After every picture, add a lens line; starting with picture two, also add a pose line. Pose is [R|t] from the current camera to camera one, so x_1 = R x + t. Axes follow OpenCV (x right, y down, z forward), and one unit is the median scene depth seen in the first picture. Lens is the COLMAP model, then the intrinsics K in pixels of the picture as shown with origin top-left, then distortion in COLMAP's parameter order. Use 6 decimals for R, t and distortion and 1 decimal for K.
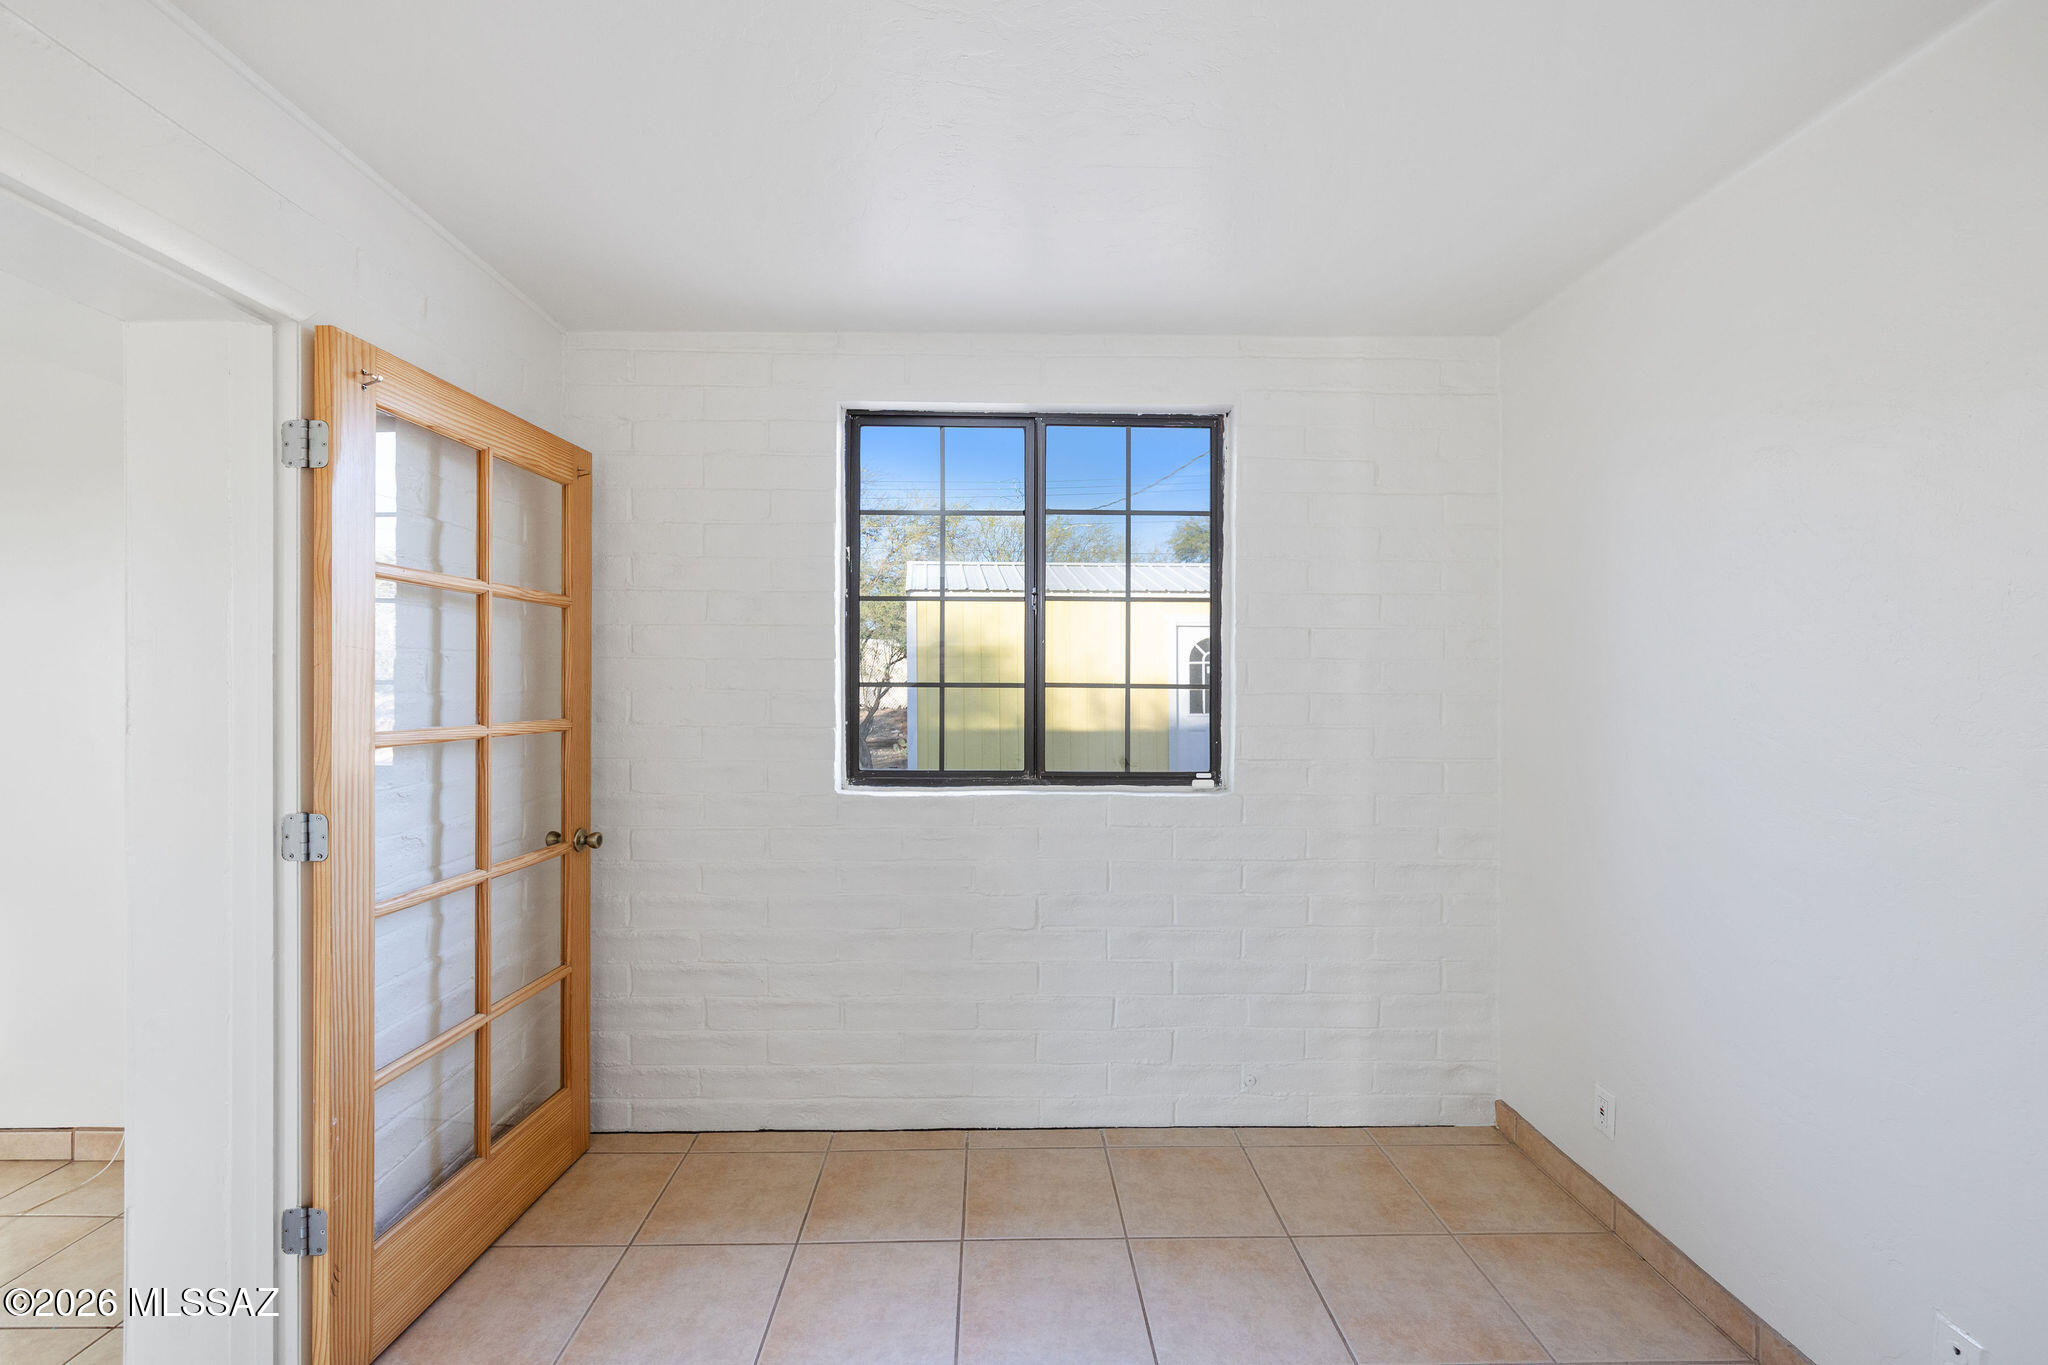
lens RADIAL K [[870.9, 0, 1015.4], [0, 870.9, 688.8], [0, 0, 1]] dist [0.000098, 0.000082]
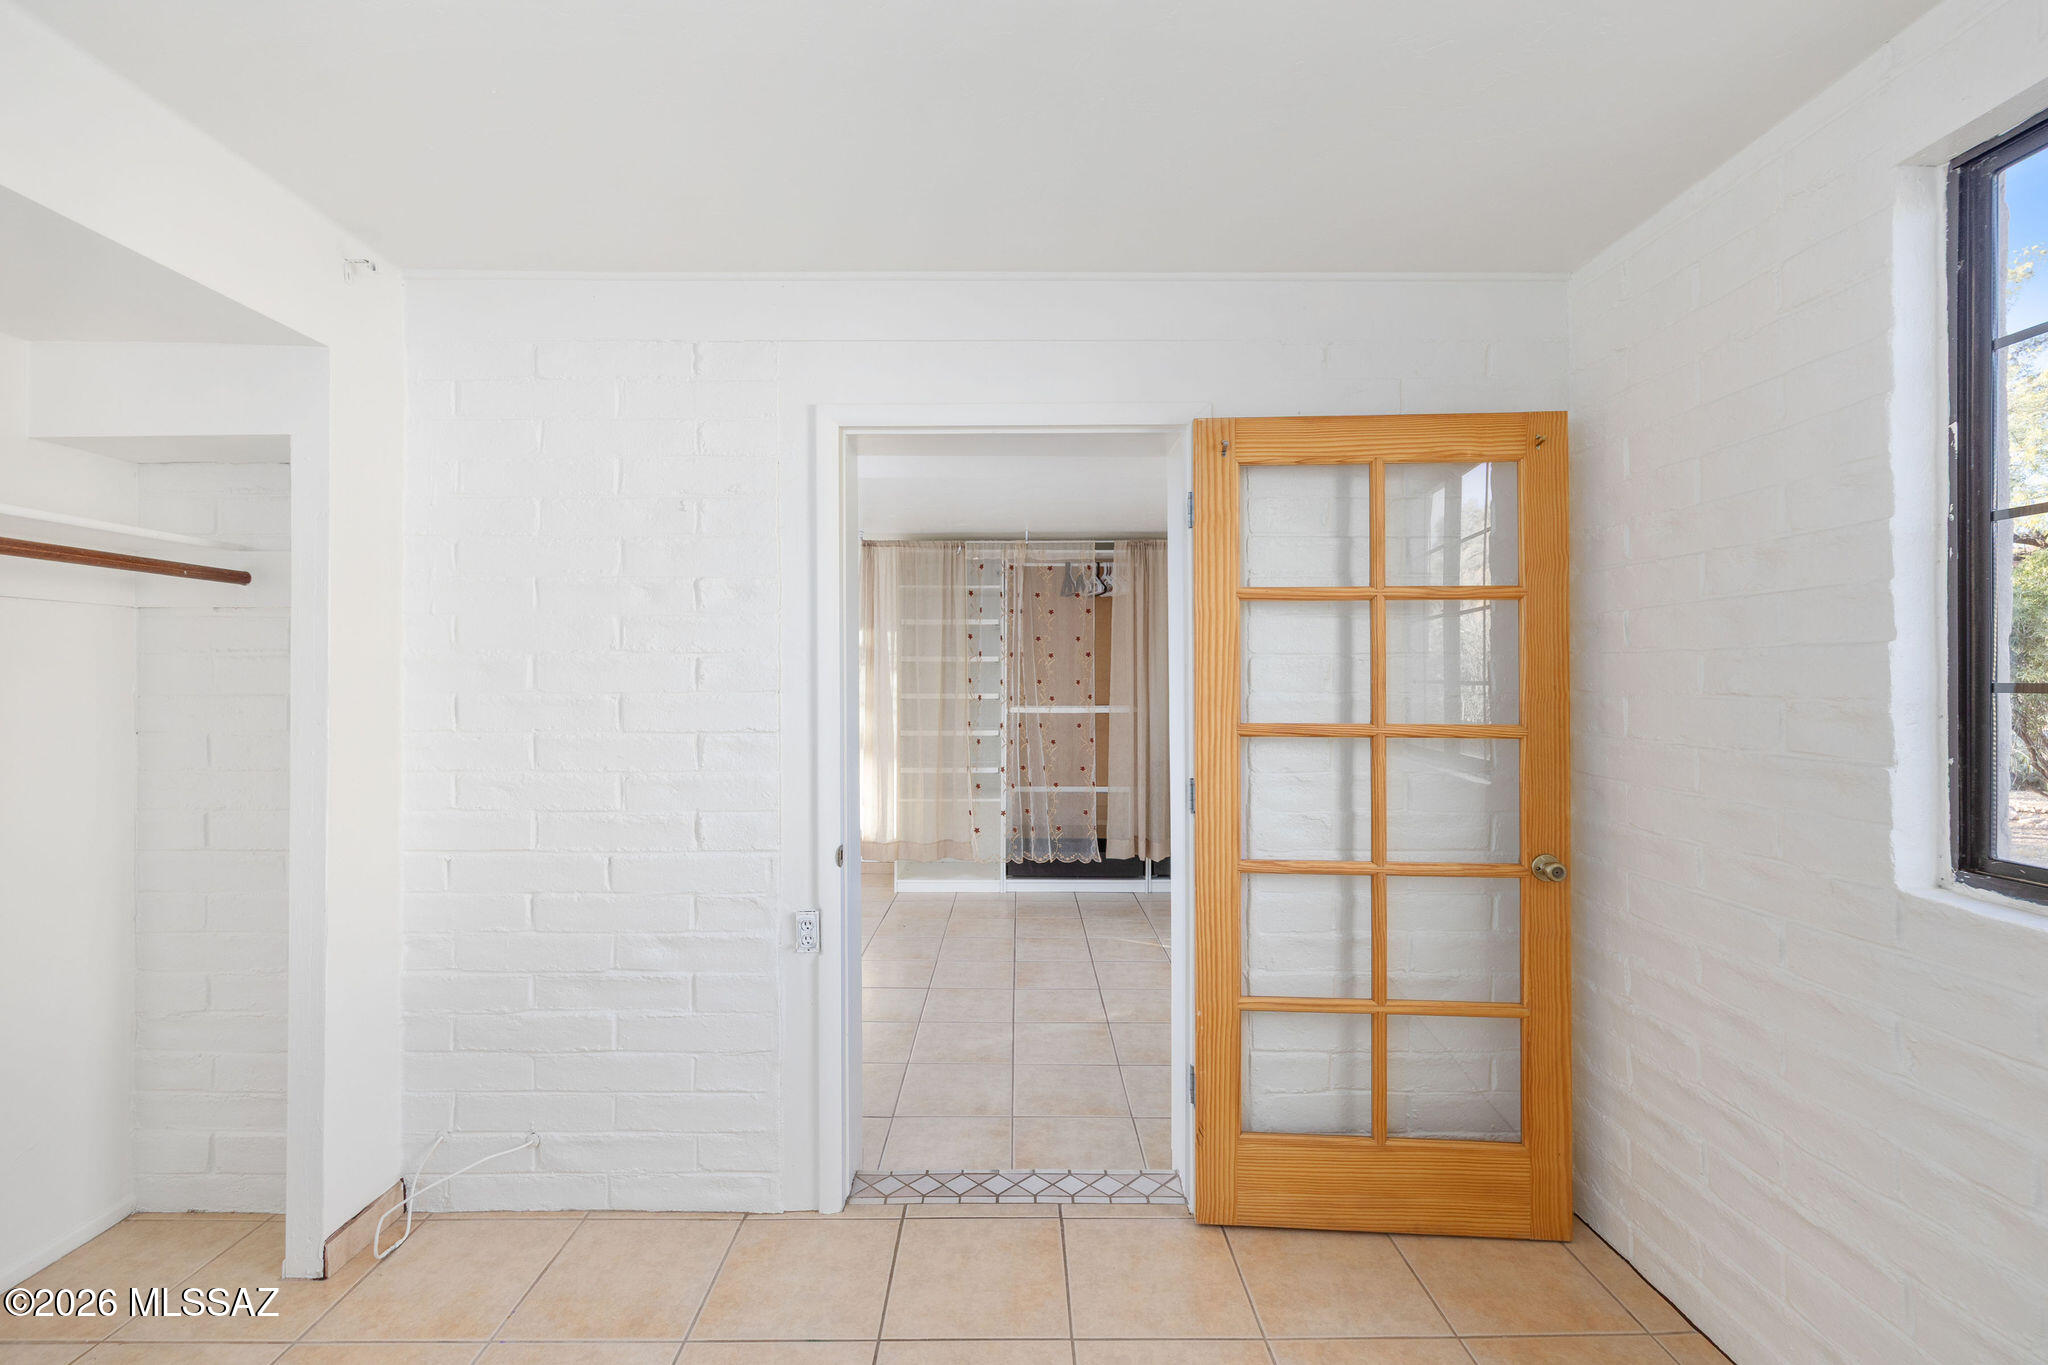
lens RADIAL K [[902.7, 0, 1024.0], [0, 902.7, 682.5], [0, 0, 1]] dist [0.025807, 0.000047]
pose [[-0.015231, 0.005792, -0.999867, 0.429739], [-0.006468, 0.999962, 0.005891, -0.011426], [0.999863, 0.006557, -0.015193, 0.528395]]
